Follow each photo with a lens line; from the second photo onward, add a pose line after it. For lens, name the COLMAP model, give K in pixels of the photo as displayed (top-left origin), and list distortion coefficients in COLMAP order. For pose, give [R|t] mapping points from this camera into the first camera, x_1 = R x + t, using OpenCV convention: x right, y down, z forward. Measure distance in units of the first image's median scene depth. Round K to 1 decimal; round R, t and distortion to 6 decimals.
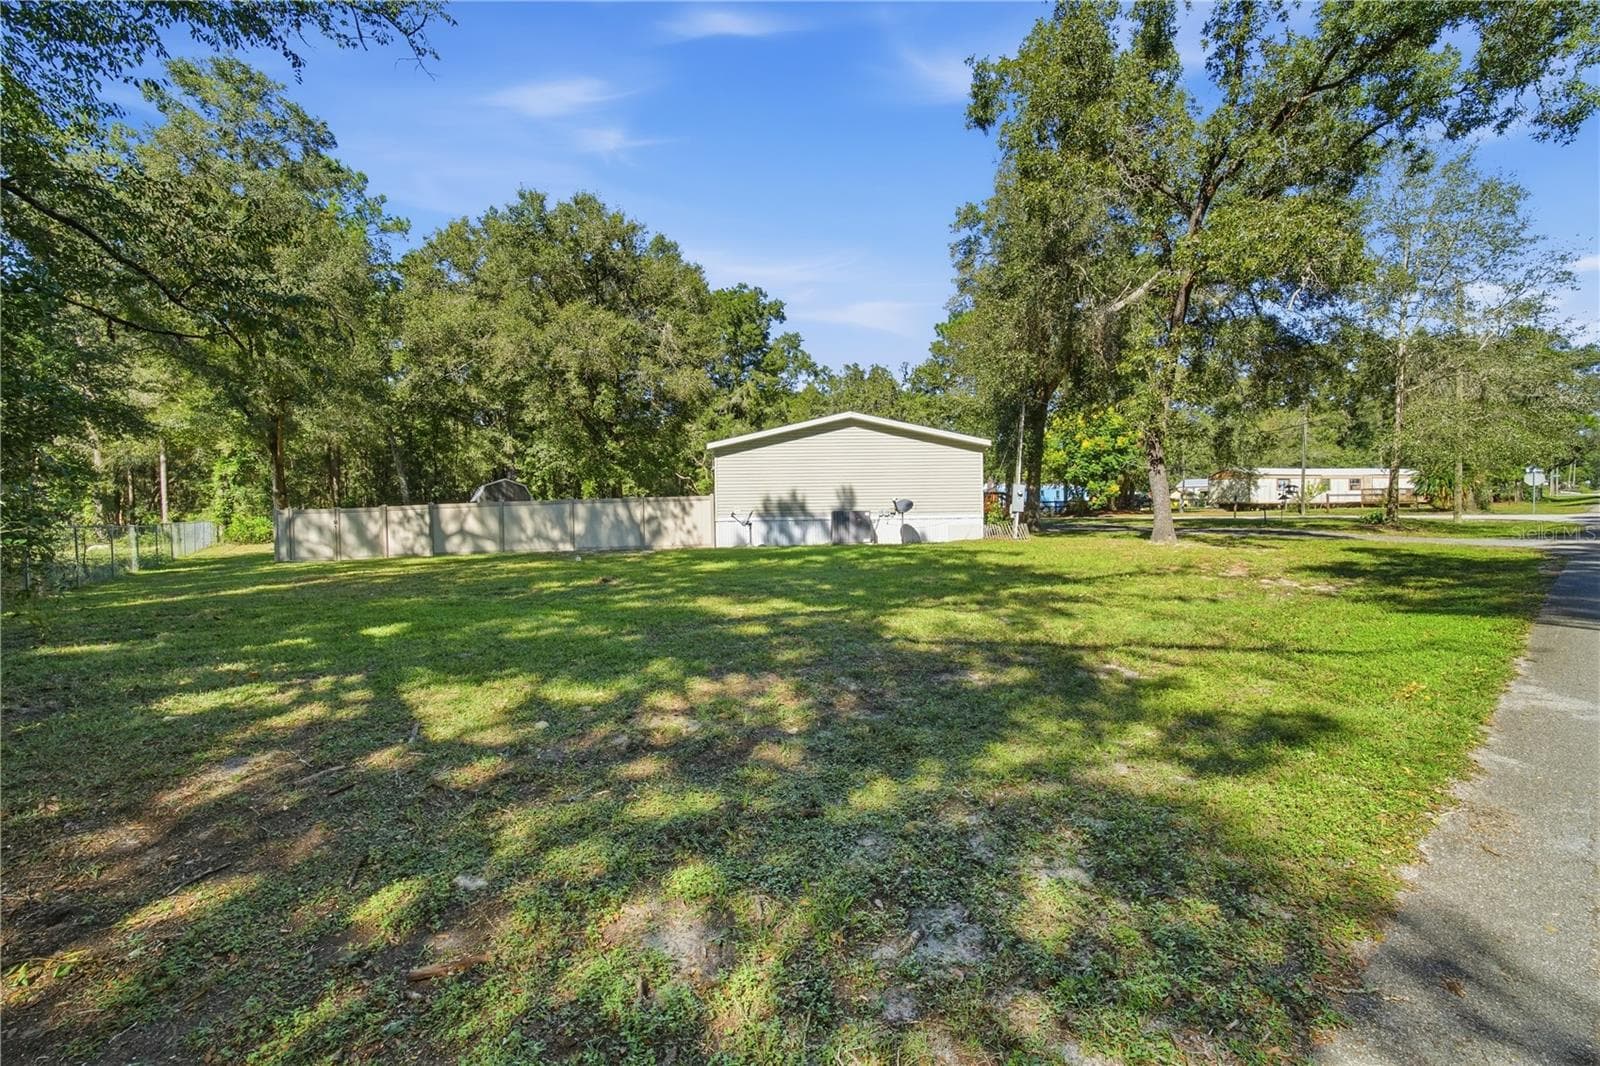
lens RADIAL K [[654.9, 0, 800.0], [0, 654.9, 533.0], [0, 0, 1]] dist [-0.000791, 0.000182]
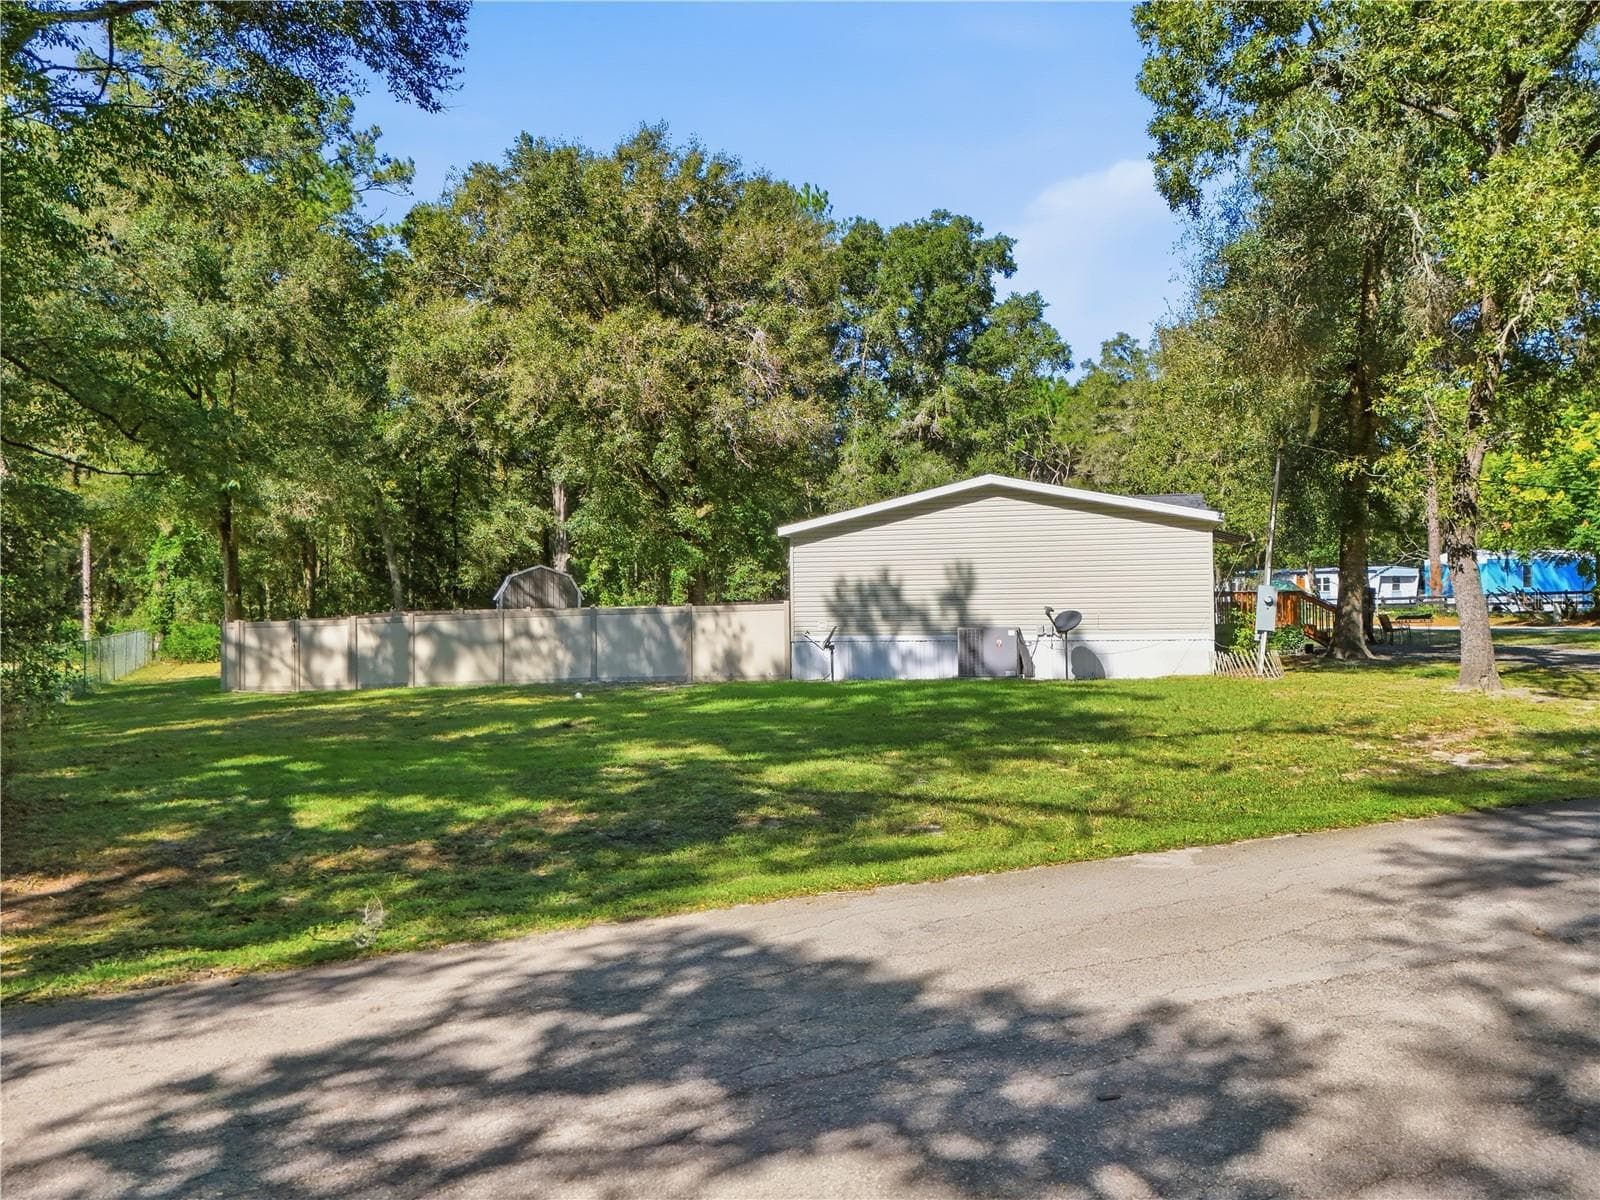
lens RADIAL K [[1326.9, 0, 800.0], [0, 1326.9, 600.0], [0, 0, 1]] dist [0.184812, -0.233520]
pose [[0.961368, 0.000360, -0.275265, 0.191769], [-0.009049, 0.999500, -0.030298, -0.013582], [0.275116, 0.031618, 0.960891, -0.233646]]
